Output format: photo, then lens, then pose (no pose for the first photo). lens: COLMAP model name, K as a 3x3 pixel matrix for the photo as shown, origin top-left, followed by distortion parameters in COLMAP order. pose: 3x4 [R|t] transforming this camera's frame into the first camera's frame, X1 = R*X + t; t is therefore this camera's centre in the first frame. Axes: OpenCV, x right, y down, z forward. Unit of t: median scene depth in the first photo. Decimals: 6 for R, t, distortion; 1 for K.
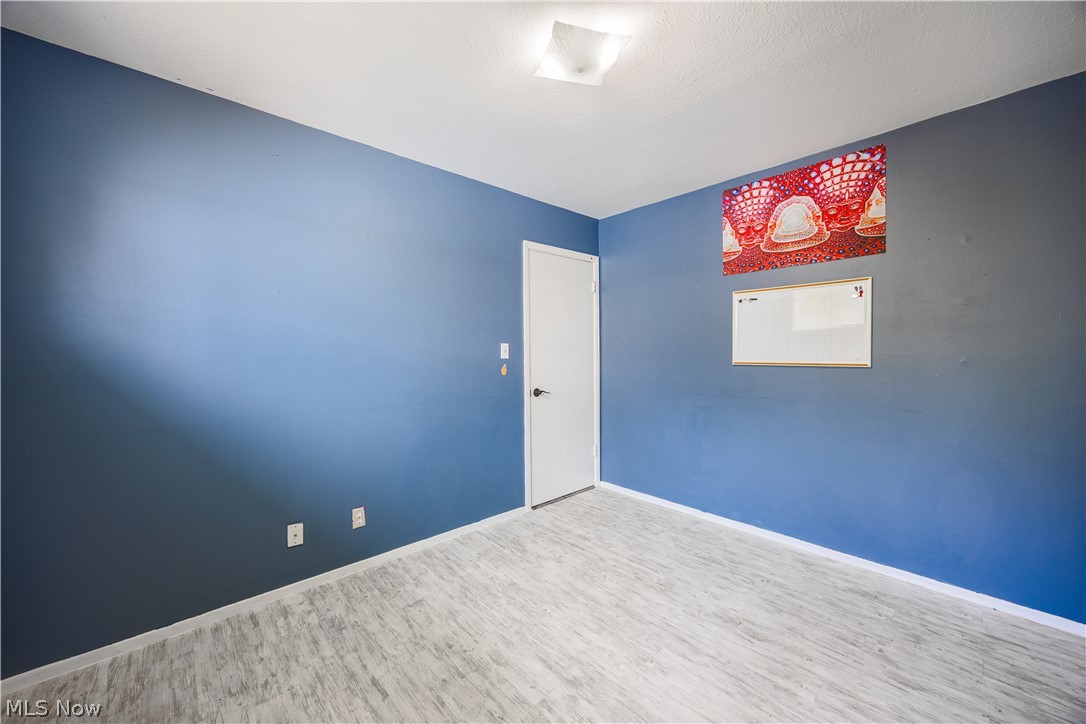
lens RADIAL K [[411.2, 0, 541.0], [0, 411.2, 343.4], [0, 0, 1]] dist [-0.002322, -0.000238]
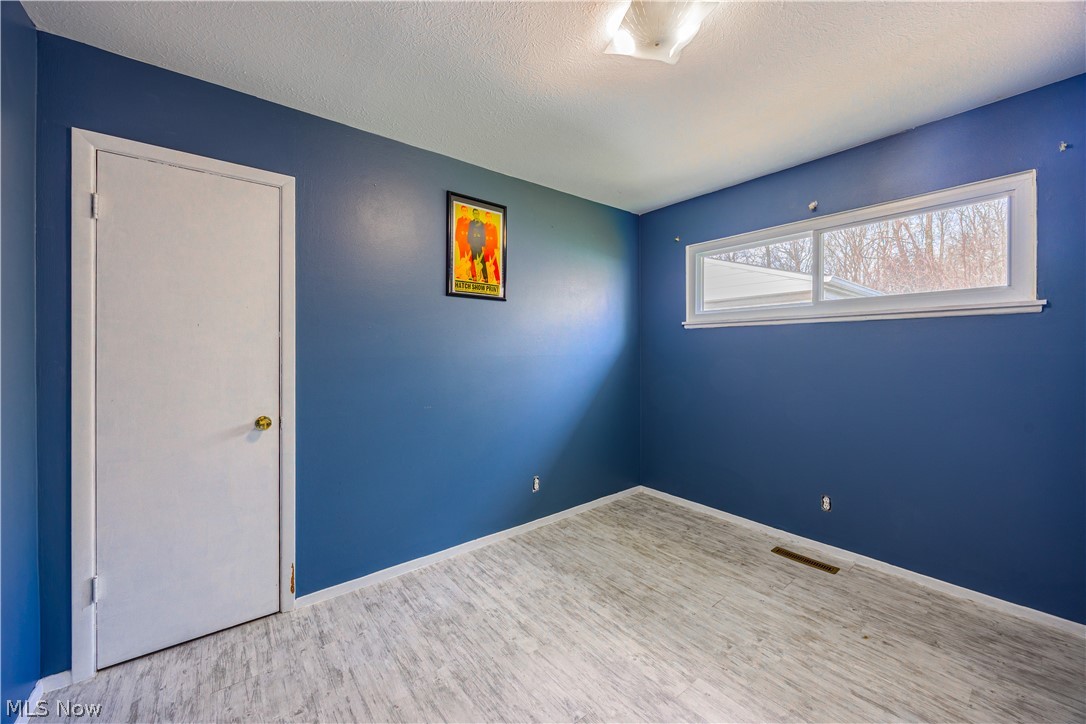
lens RADIAL K [[411.2, 0, 541.0], [0, 411.2, 343.4], [0, 0, 1]] dist [-0.002322, -0.000238]
pose [[-0.997313, 0.011046, 0.072421, 0.220271], [0.008753, 0.999453, -0.031901, 0.021984], [-0.072734, -0.031182, -0.996864, 1.511876]]
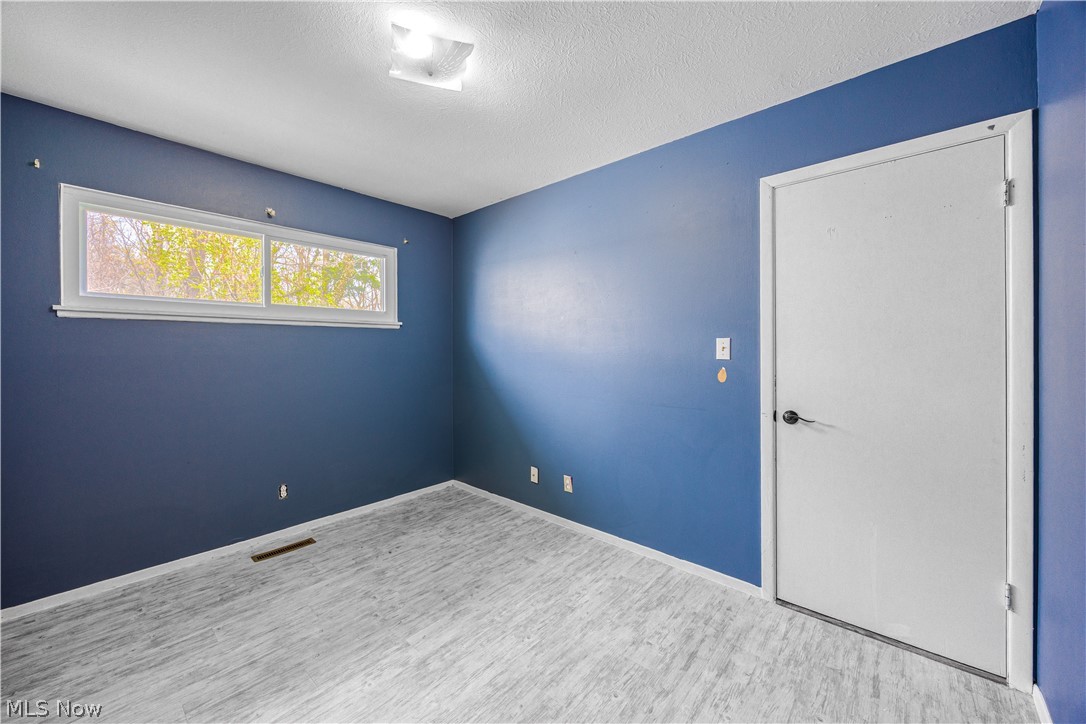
lens RADIAL K [[411.2, 0, 541.0], [0, 411.2, 343.4], [0, 0, 1]] dist [-0.002322, -0.000238]
pose [[0.100980, -0.007357, -0.994861, 0.881558], [0.019305, 0.999799, -0.005434, 0.010329], [0.994701, -0.018657, 0.101102, 0.915802]]
